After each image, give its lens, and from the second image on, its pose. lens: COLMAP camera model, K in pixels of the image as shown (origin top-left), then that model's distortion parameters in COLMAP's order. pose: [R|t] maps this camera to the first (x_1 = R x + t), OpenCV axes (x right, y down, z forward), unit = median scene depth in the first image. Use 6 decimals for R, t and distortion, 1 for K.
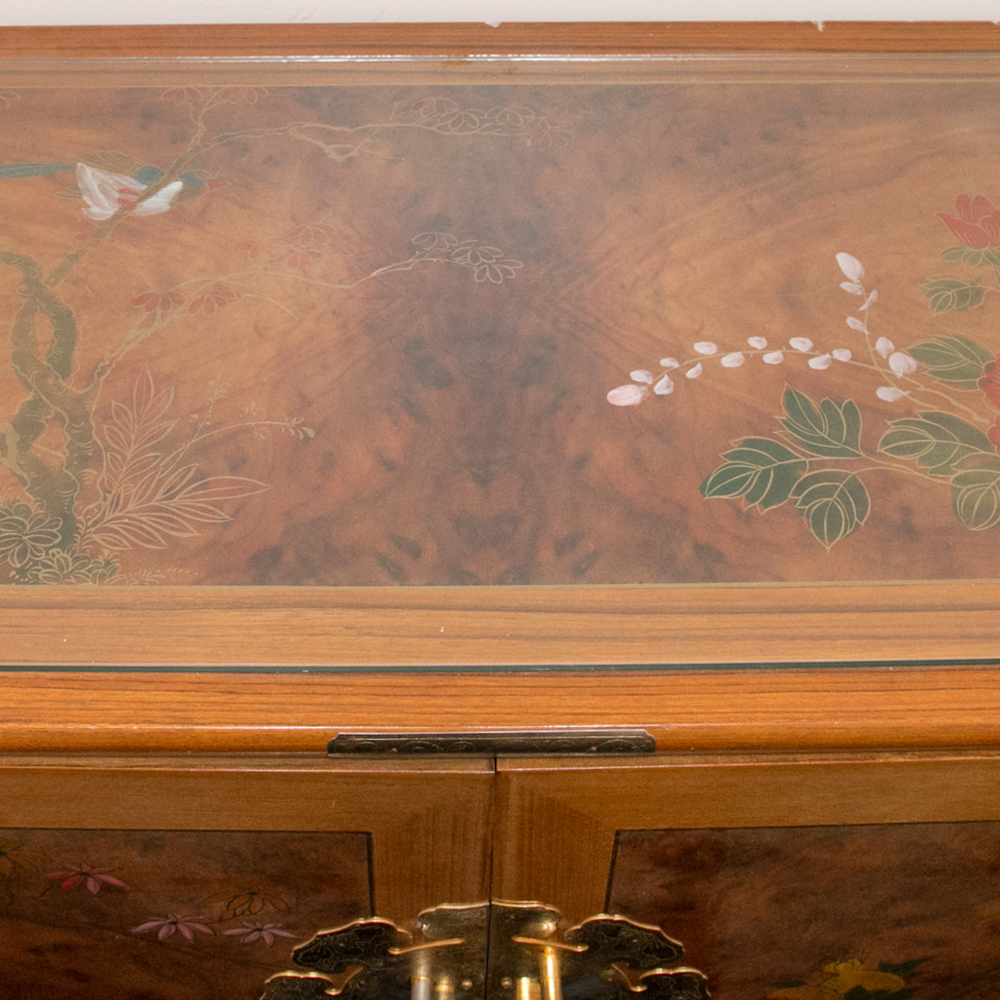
lens RADIAL K [[1761.9, 0, 493.1], [0, 1761.9, 500.5], [0, 0, 1]] dist [-0.083570, 0.000000]
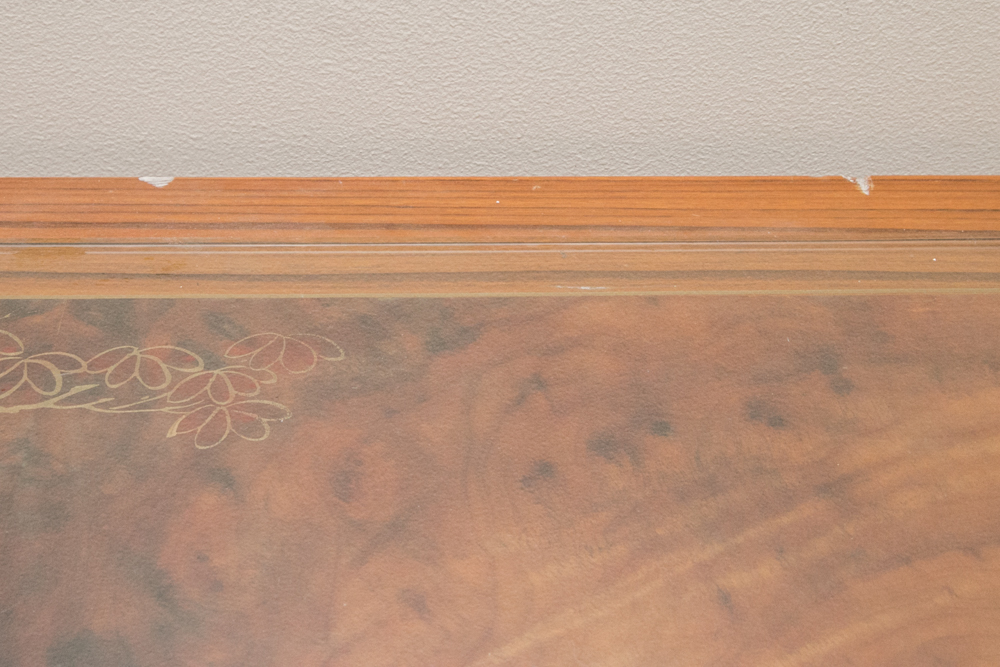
lens RADIAL K [[1352.5, 0, 498.8], [0, 1352.5, 333.7], [0, 0, 1]] dist [0.019172, 0.000000]
pose [[0.999556, -0.003849, -0.029557, 0.104630], [-0.004584, 0.959985, -0.280013, -0.136891], [0.029452, 0.280024, 0.959541, 0.690334]]
